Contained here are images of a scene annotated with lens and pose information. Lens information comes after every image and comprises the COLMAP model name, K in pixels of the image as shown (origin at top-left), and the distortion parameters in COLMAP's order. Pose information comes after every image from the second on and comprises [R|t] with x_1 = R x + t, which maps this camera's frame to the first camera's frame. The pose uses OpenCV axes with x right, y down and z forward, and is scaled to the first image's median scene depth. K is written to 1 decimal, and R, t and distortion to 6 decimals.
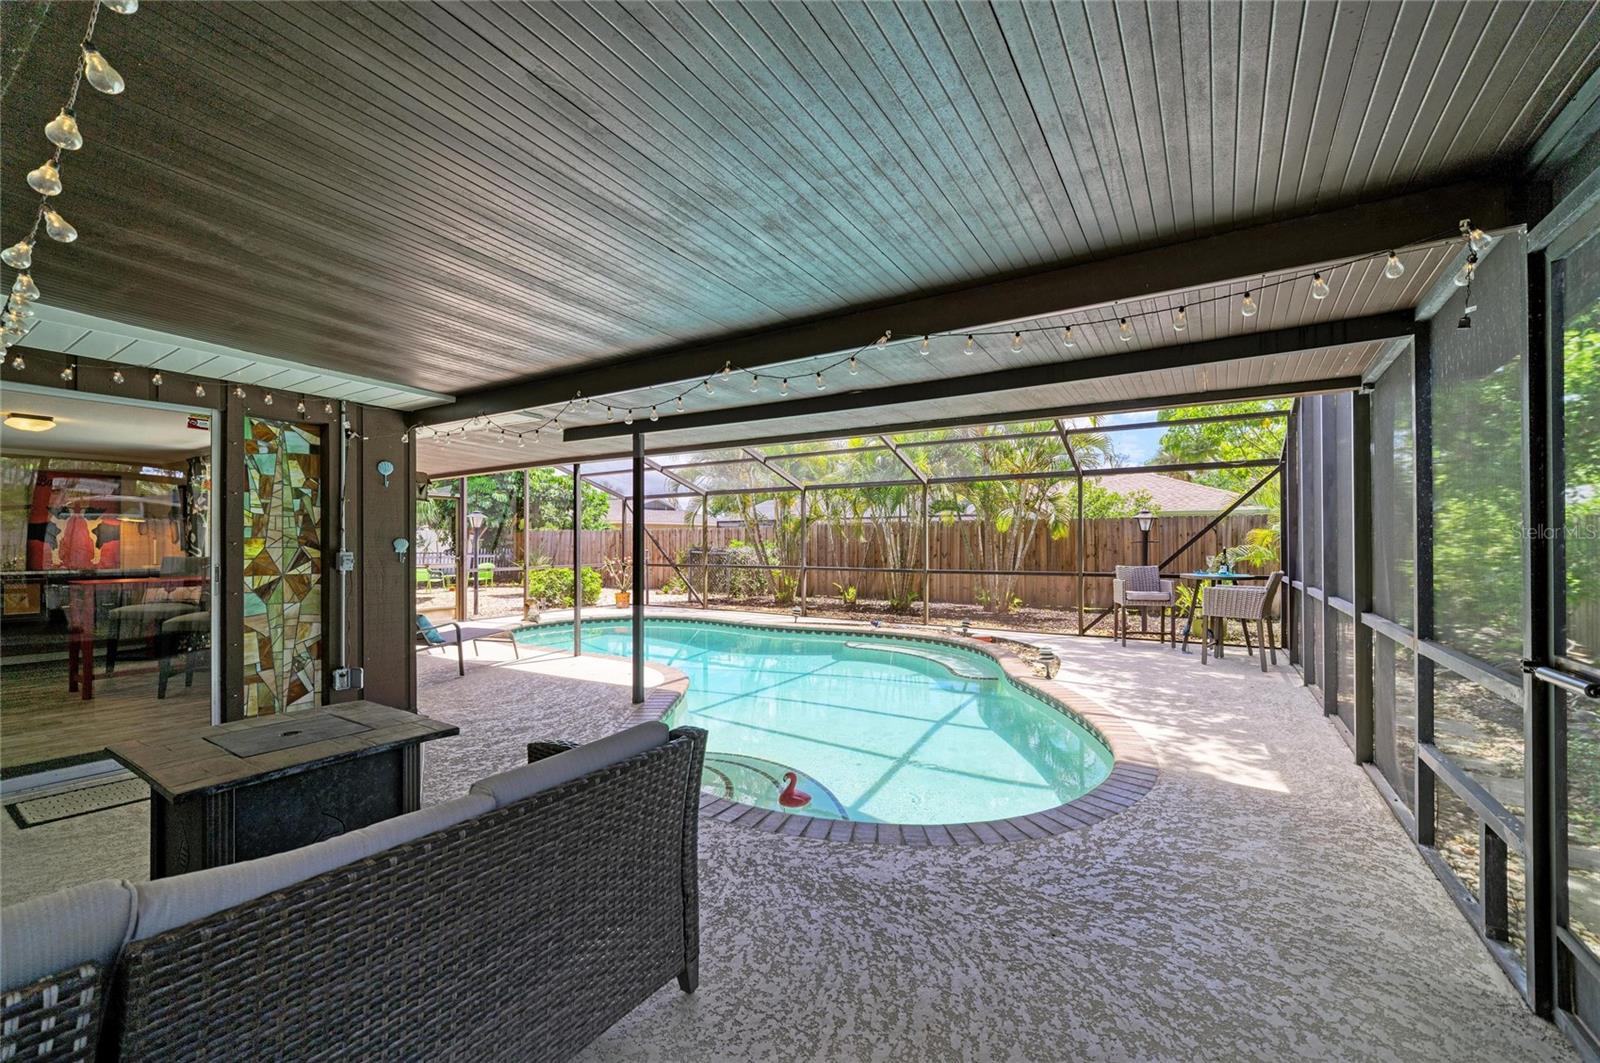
lens RADIAL K [[647.5, 0, 800.0], [0, 647.5, 531.5], [0, 0, 1]] dist [-0.000256, 0.000025]
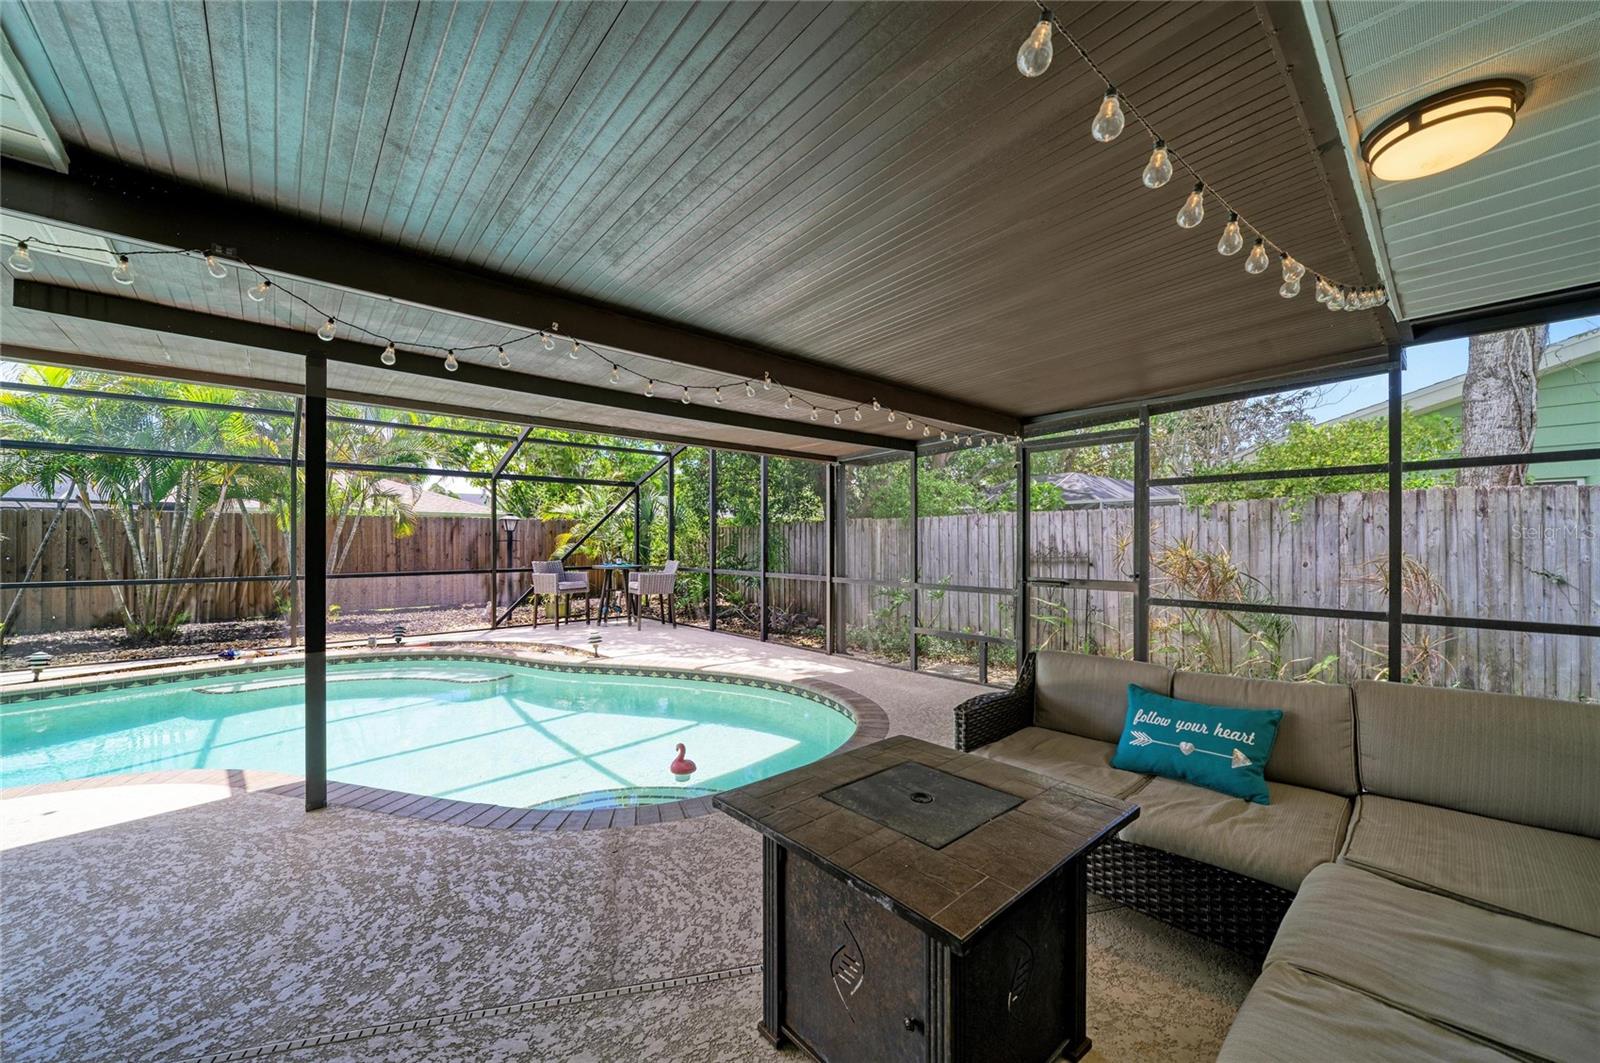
lens RADIAL K [[595.9, 0, 800.0], [0, 595.9, 531.5], [0, 0, 1]] dist [0.000480, 0.000060]
pose [[0.279647, 0.015298, 0.959981, -0.323222], [-0.015278, 0.999817, -0.011482, 0.004202], [-0.959981, -0.011456, 0.279830, 0.206472]]
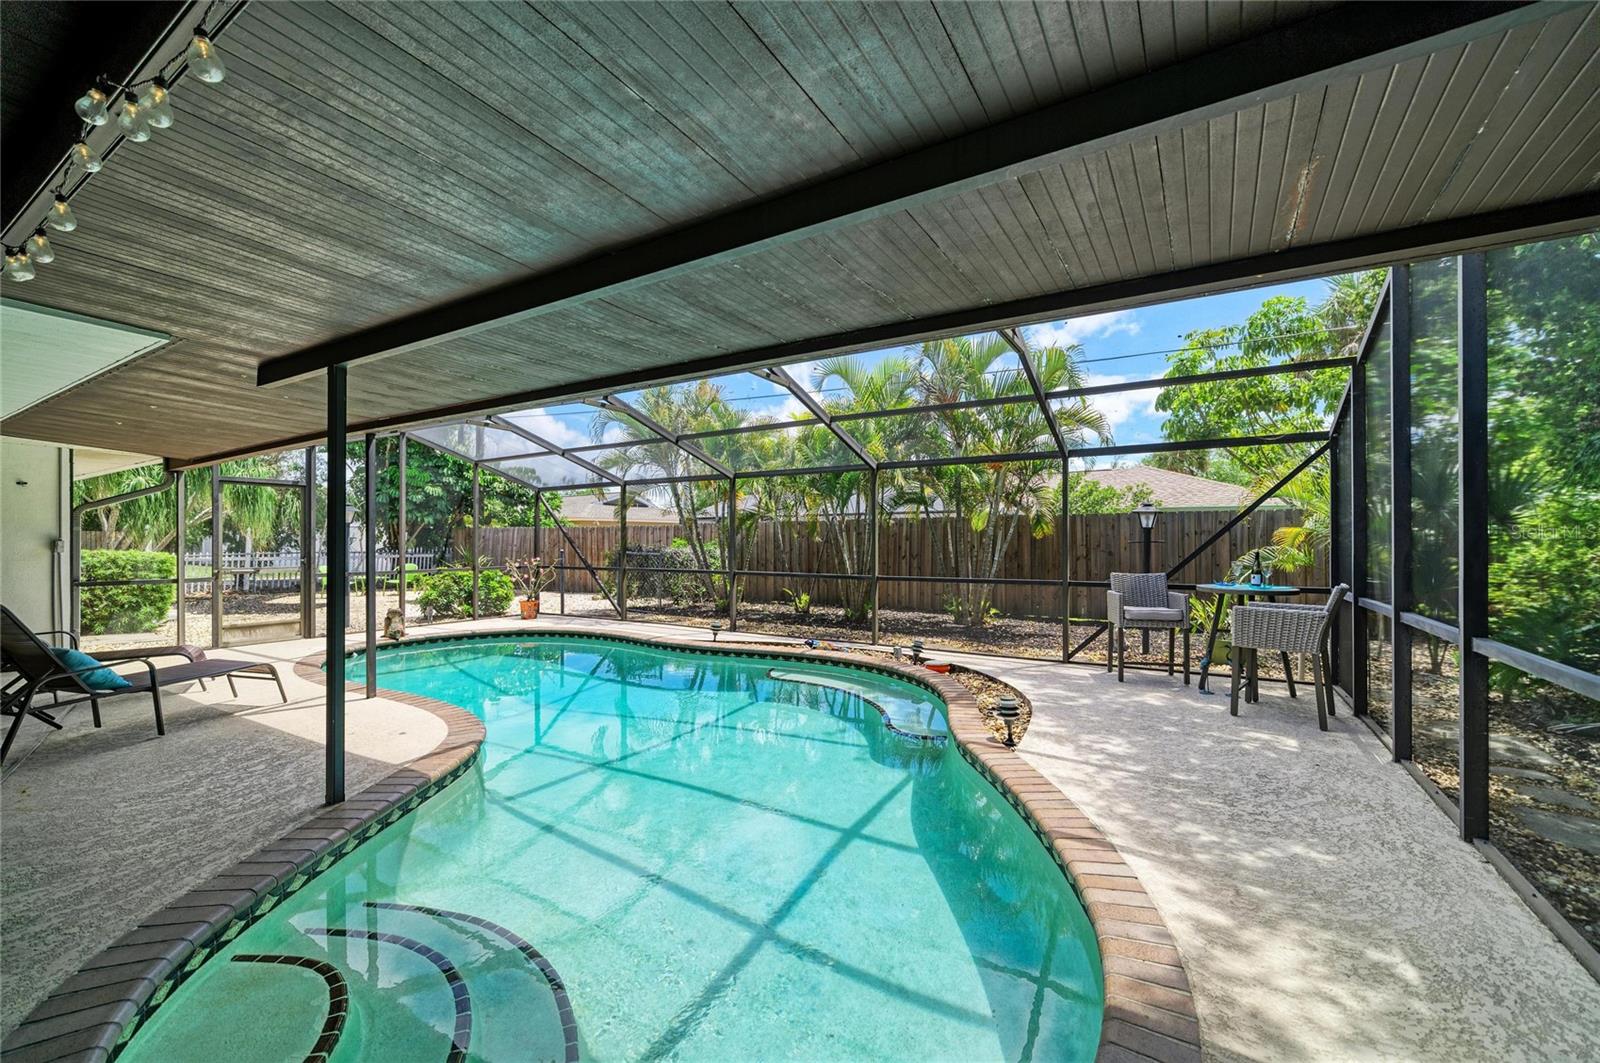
lens RADIAL K [[647.5, 0, 800.0], [0, 647.5, 531.5], [0, 0, 1]] dist [-0.000256, 0.000025]
pose [[0.999976, 0.002319, 0.006499, 0.097429], [-0.002332, 0.999995, 0.001936, 0.002563], [-0.006495, -0.001951, 0.999977, 0.199743]]
